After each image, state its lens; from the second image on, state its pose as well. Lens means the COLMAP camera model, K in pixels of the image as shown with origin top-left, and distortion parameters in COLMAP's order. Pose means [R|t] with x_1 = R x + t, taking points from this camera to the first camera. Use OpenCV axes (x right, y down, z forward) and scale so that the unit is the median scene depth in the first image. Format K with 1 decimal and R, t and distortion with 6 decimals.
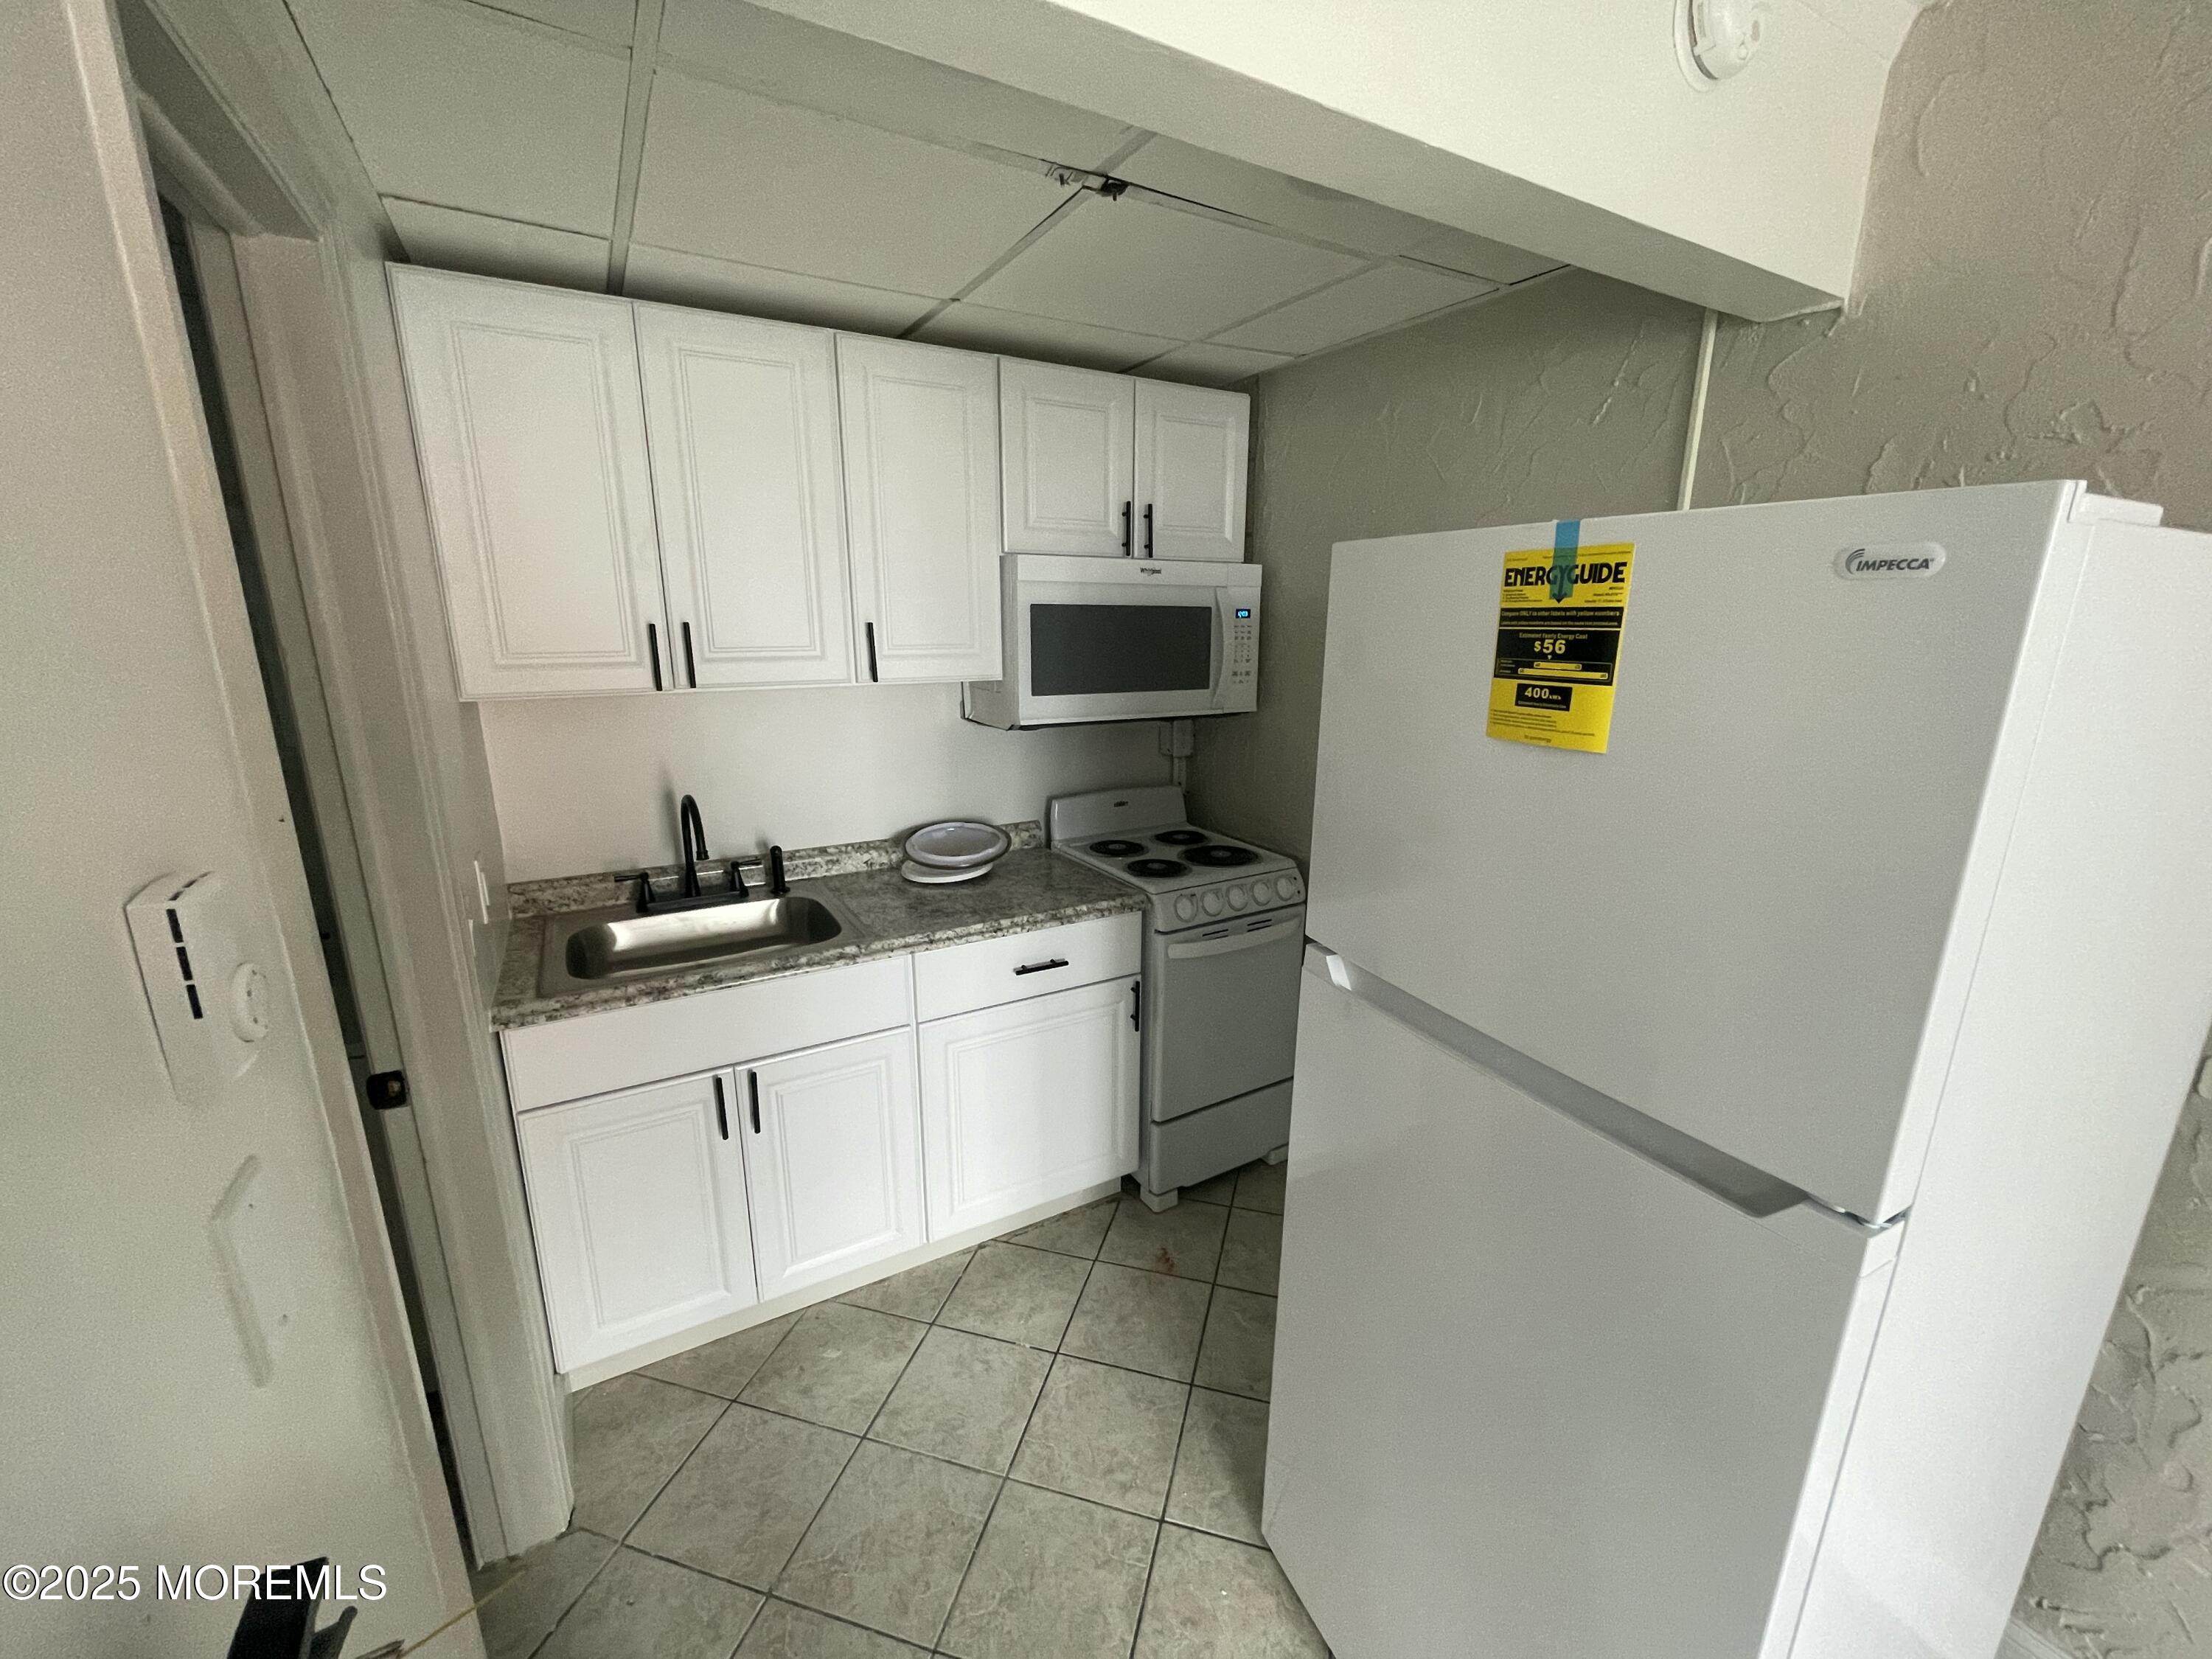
lens RADIAL K [[889.4, 0, 1106.0], [0, 889.4, 829.5], [0, 0, 1]] dist [-0.004547, 0.000609]
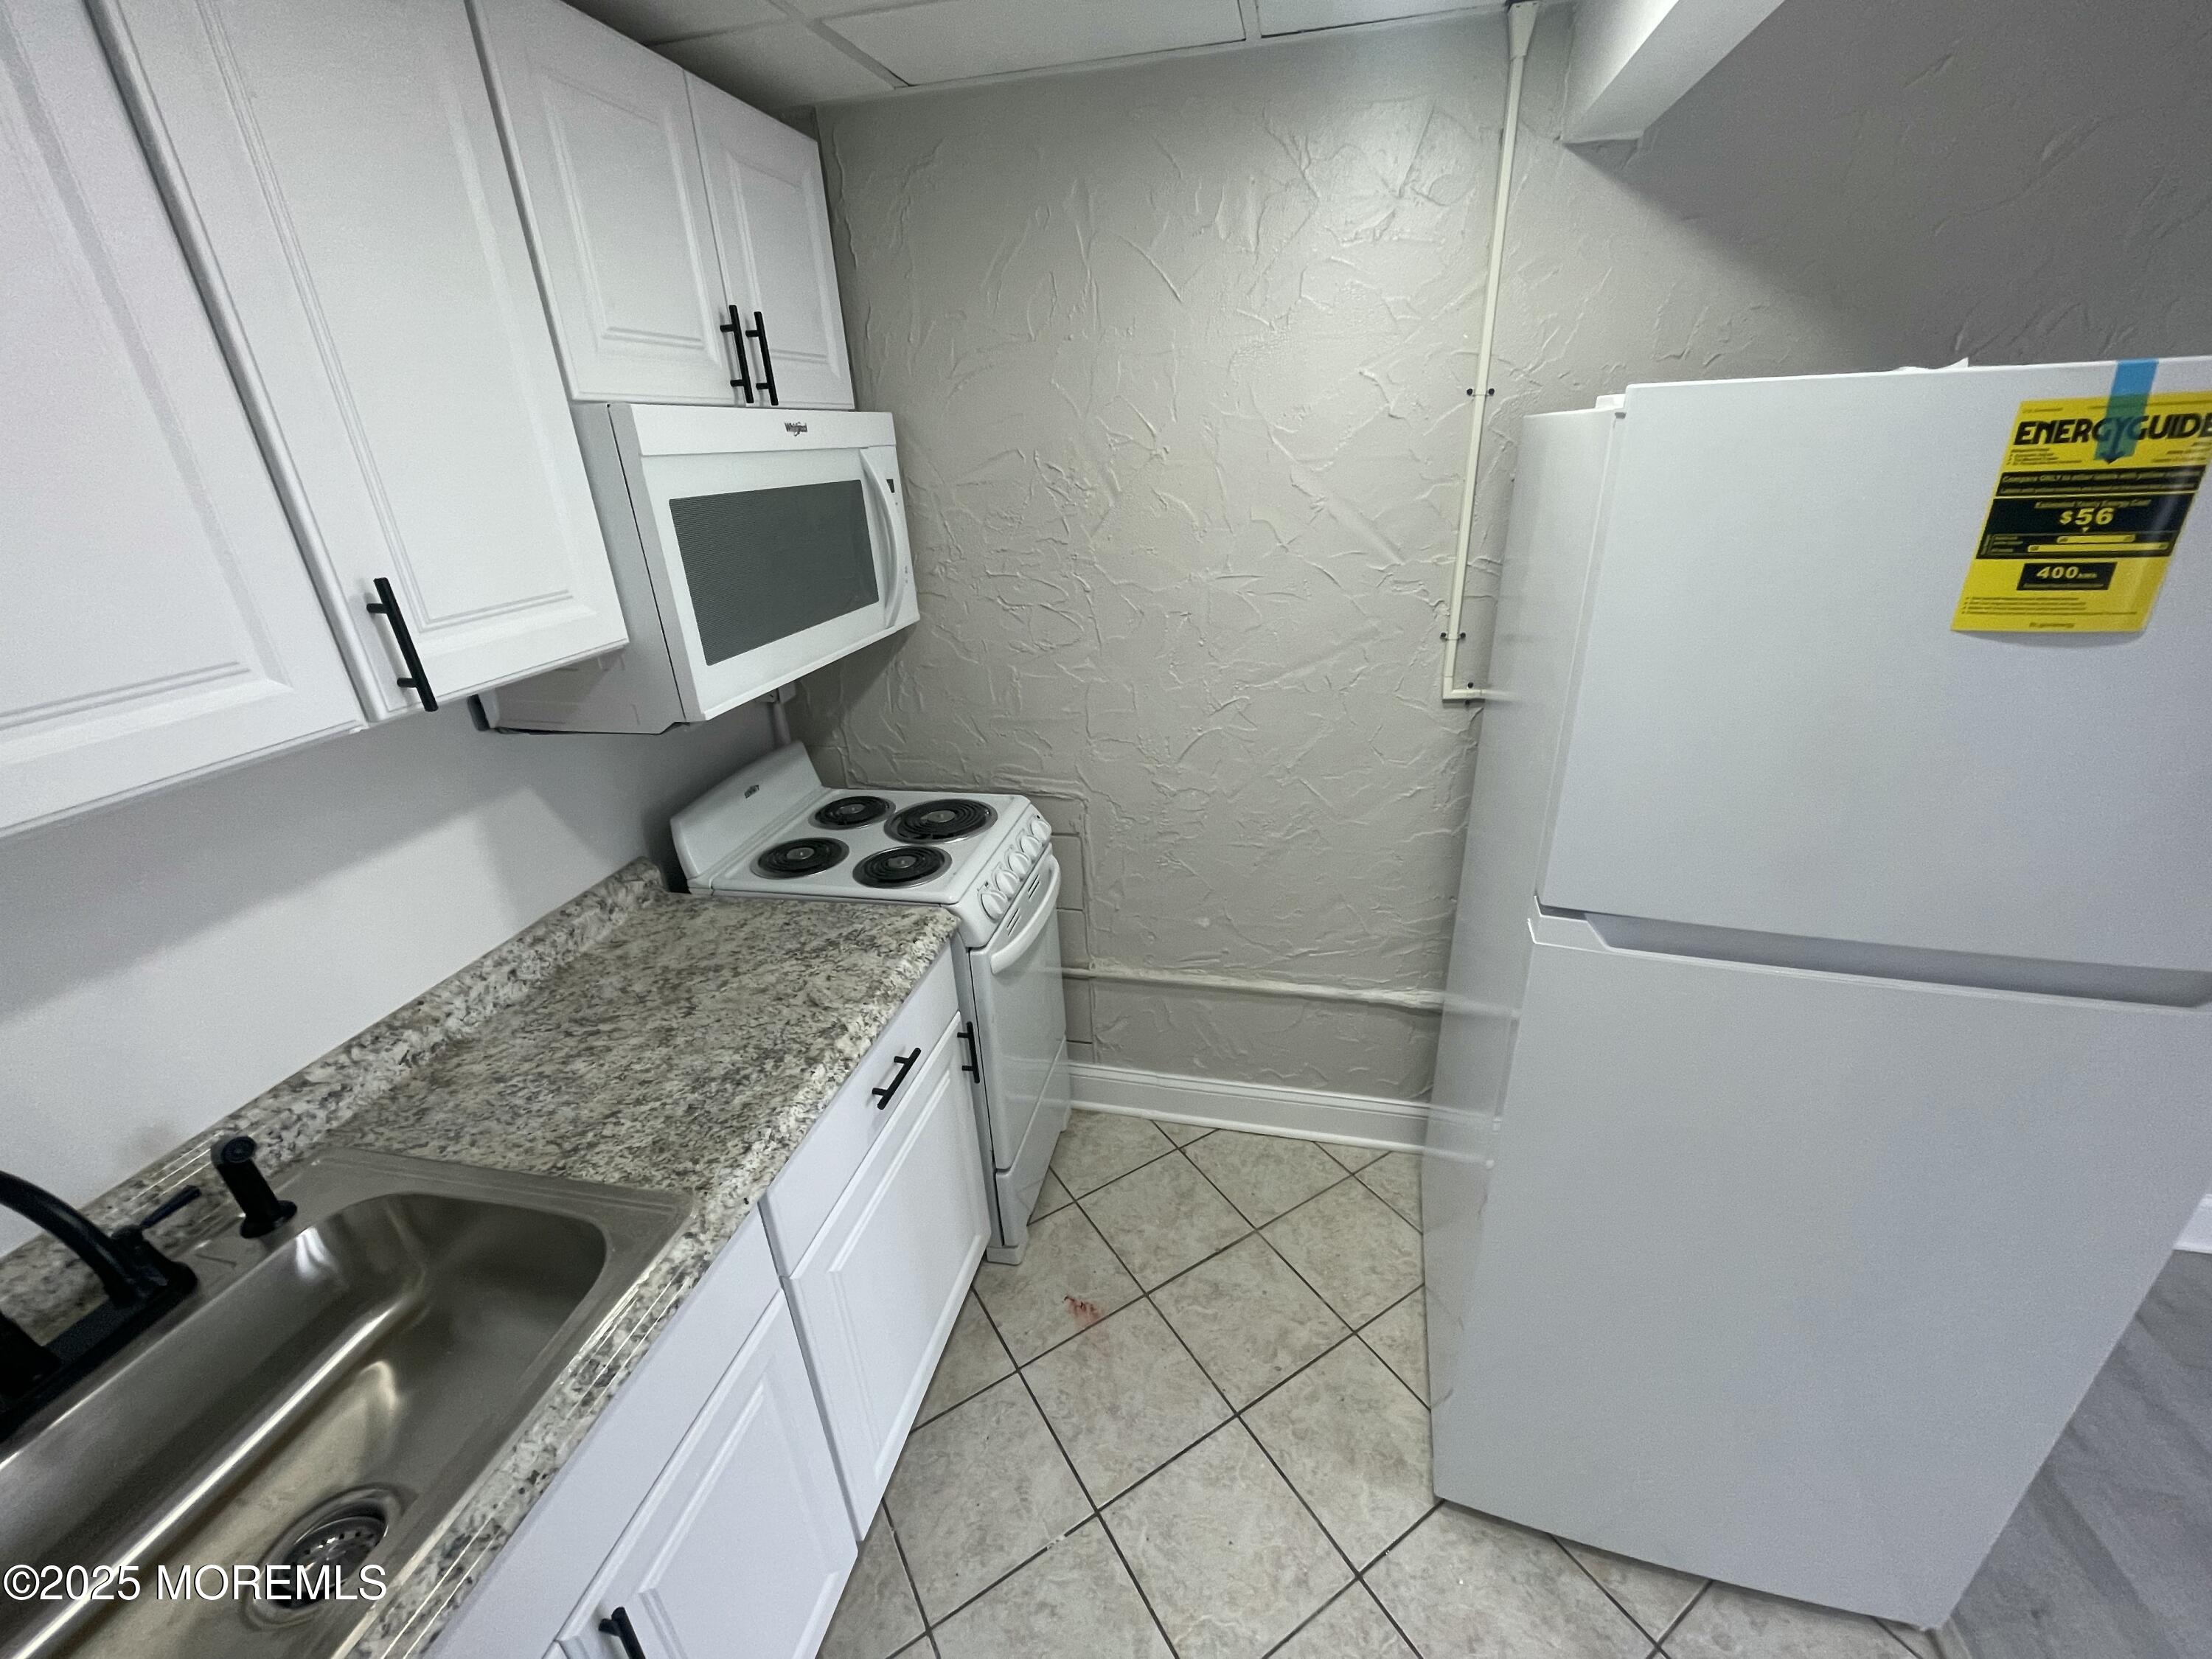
lens RADIAL K [[889.4, 0, 1106.0], [0, 889.4, 829.5], [0, 0, 1]] dist [-0.004547, 0.000609]
pose [[0.679821, -0.328006, 0.655938, -0.753463], [0.221071, 0.944457, 0.243162, -0.314619], [-0.699265, -0.020298, 0.714575, 0.971758]]
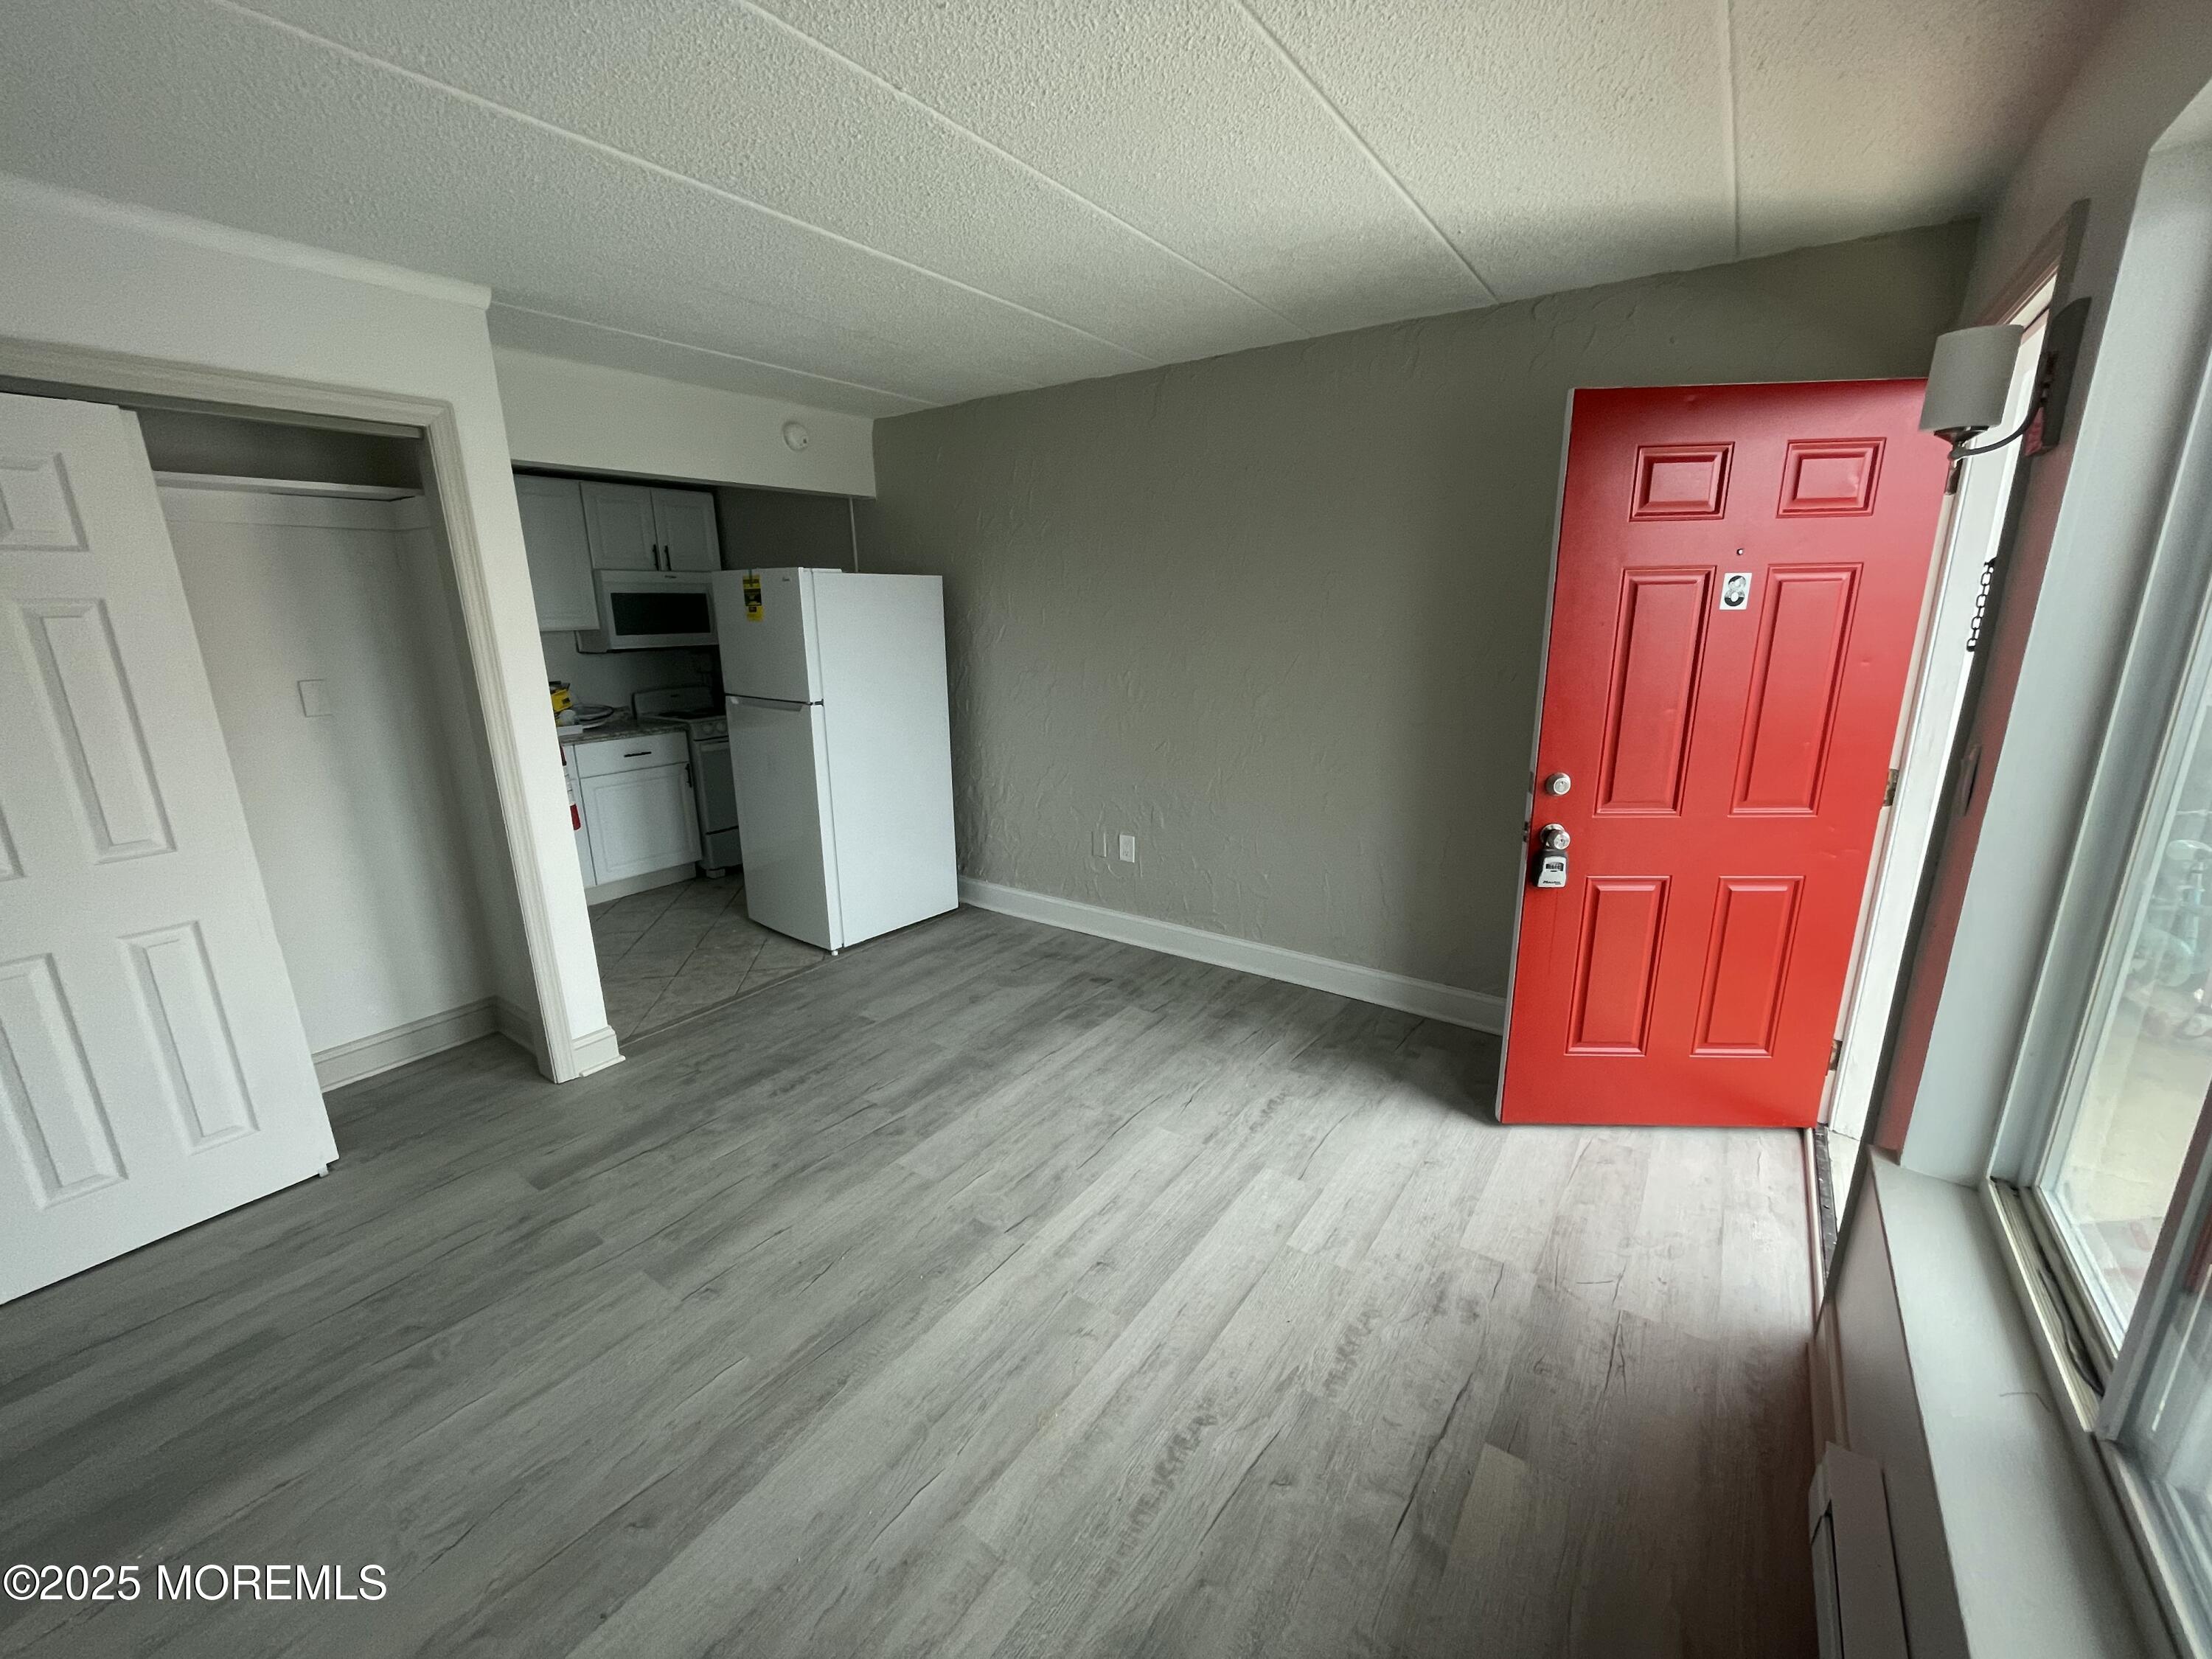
lens RADIAL K [[889.8, 0, 1097.6], [0, 889.8, 819.1], [0, 0, 1]] dist [-0.001191, 0.000002]
pose [[0.910984, -0.121045, 0.394279, 0.178457], [0.121787, 0.992284, 0.023245, 0.911158], [-0.394050, 0.026842, 0.918697, -3.407144]]
